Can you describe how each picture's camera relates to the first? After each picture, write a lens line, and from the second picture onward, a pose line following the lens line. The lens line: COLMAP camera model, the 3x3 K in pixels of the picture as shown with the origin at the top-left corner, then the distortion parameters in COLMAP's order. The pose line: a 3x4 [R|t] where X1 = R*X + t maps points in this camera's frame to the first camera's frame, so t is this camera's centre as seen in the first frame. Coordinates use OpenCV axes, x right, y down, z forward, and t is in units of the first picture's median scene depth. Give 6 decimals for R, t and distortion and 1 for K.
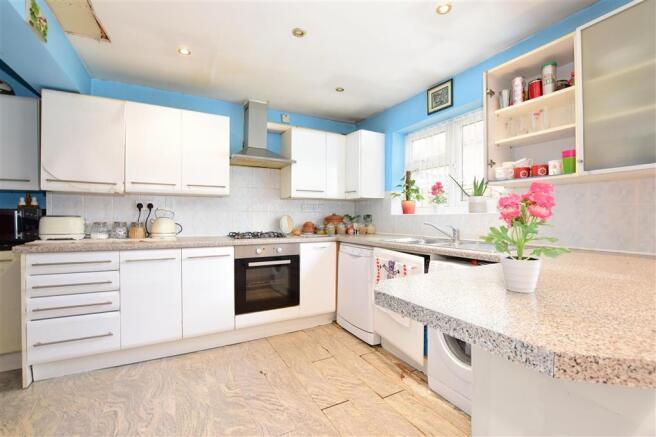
lens RADIAL K [[293.1, 0, 336.0], [0, 293.1, 218.9], [0, 0, 1]] dist [-0.026590, 0.000061]
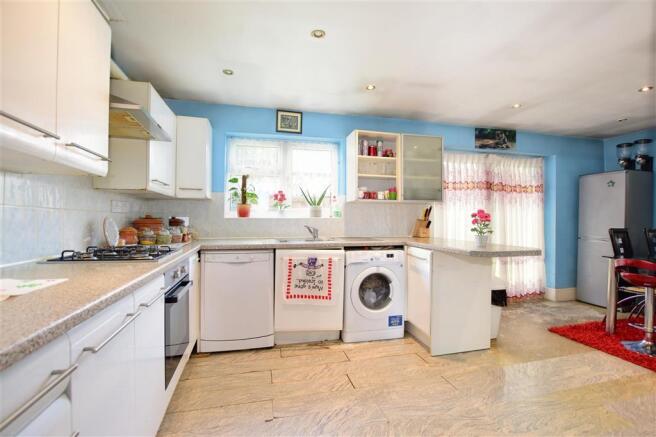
lens RADIAL K [[293.1, 0, 336.0], [0, 293.1, 218.9], [0, 0, 1]] dist [-0.026590, 0.000061]
pose [[0.254739, 0.002143, 0.967008, -0.858399], [0.002721, 0.999992, -0.002933, -0.009388], [-0.967006, 0.003378, 0.254731, 0.558310]]
